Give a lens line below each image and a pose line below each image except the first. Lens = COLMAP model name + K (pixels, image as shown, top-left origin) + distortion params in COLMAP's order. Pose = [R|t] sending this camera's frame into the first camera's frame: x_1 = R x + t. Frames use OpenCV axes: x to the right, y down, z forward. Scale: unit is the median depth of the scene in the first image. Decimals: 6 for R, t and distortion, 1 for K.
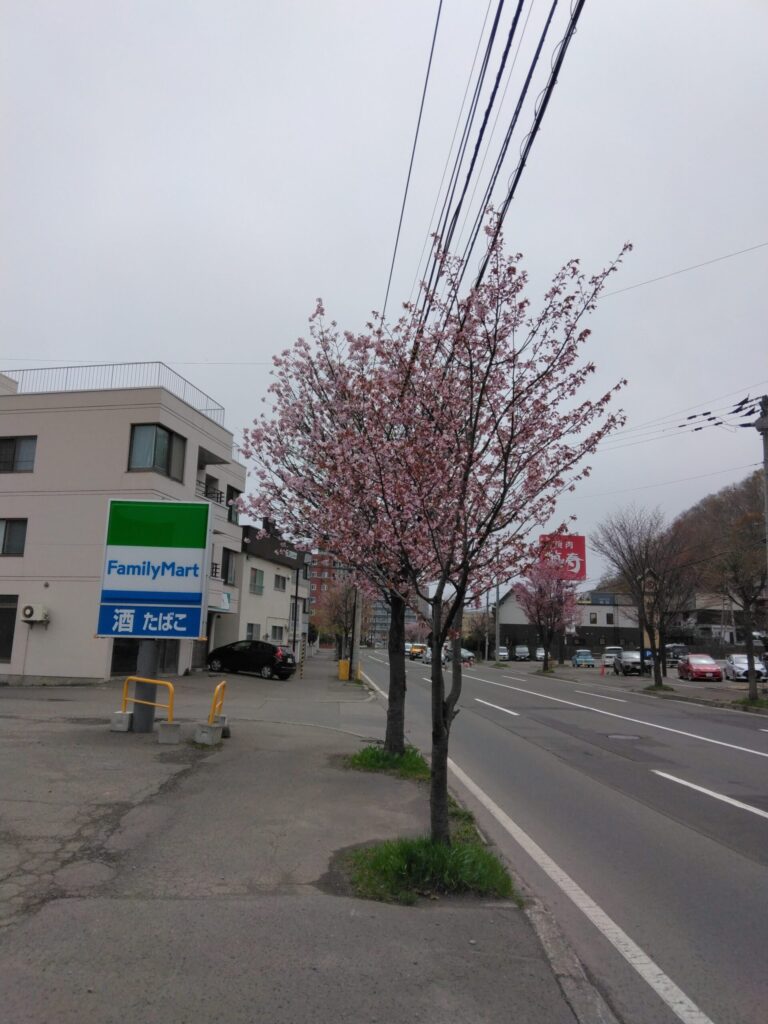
lens RADIAL K [[755.1, 0, 384.8], [0, 755.1, 500.6], [0, 0, 1]] dist [0.051065, -0.053033]
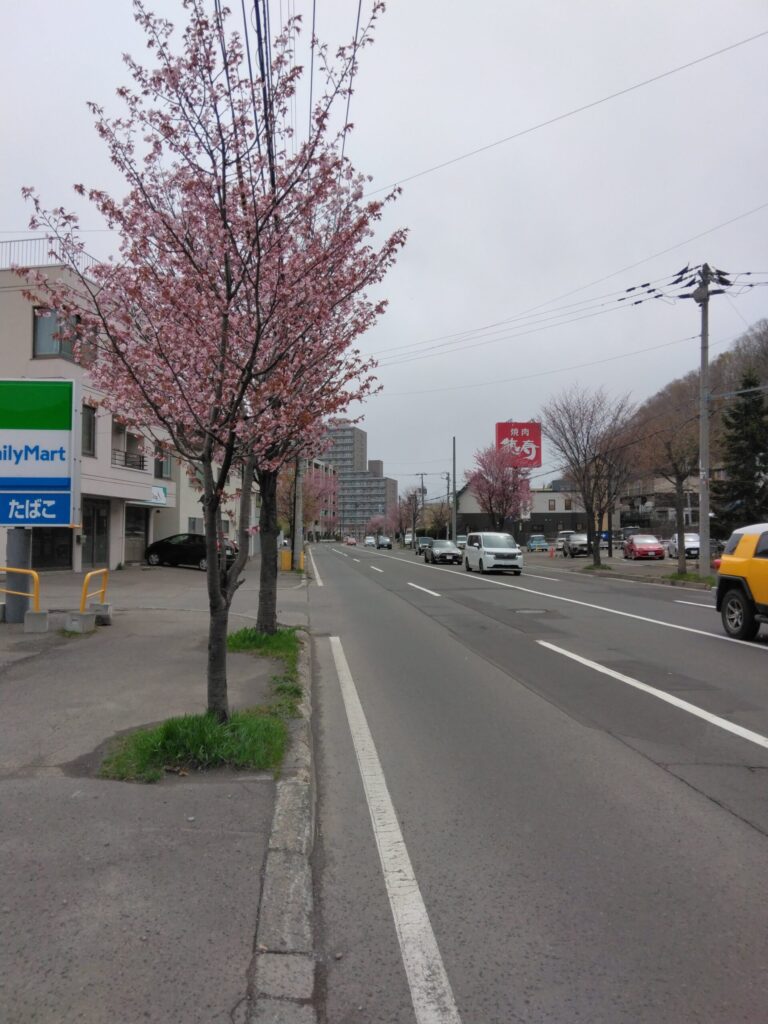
lens RADIAL K [[755.1, 0, 384.8], [0, 755.1, 500.6], [0, 0, 1]] dist [0.051065, -0.053033]
pose [[0.999053, -0.028899, 0.032540, 0.114979], [0.024152, 0.990160, 0.137838, 0.029751], [-0.036203, -0.136921, 0.989920, 0.051874]]
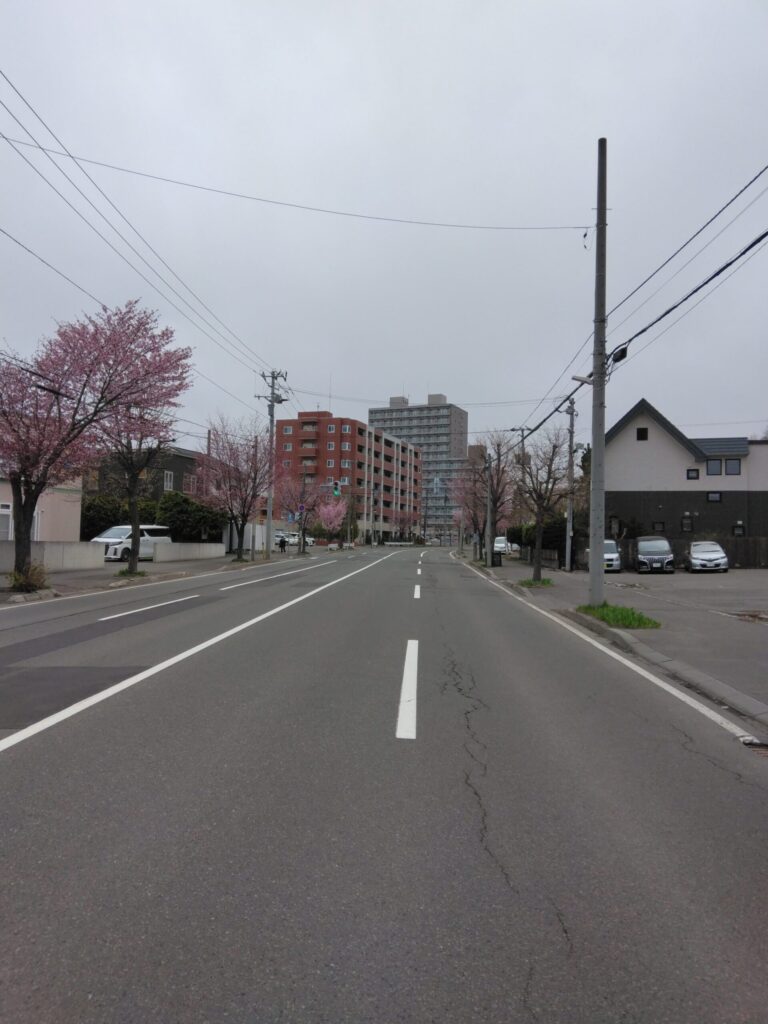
lens RADIAL K [[755.1, 0, 384.8], [0, 755.1, 500.6], [0, 0, 1]] dist [0.051065, -0.053033]
pose [[0.992341, -0.017234, -0.122323, 0.509505], [0.033252, 0.990938, 0.130142, 0.673060], [0.118972, -0.133213, 0.983921, 3.432692]]
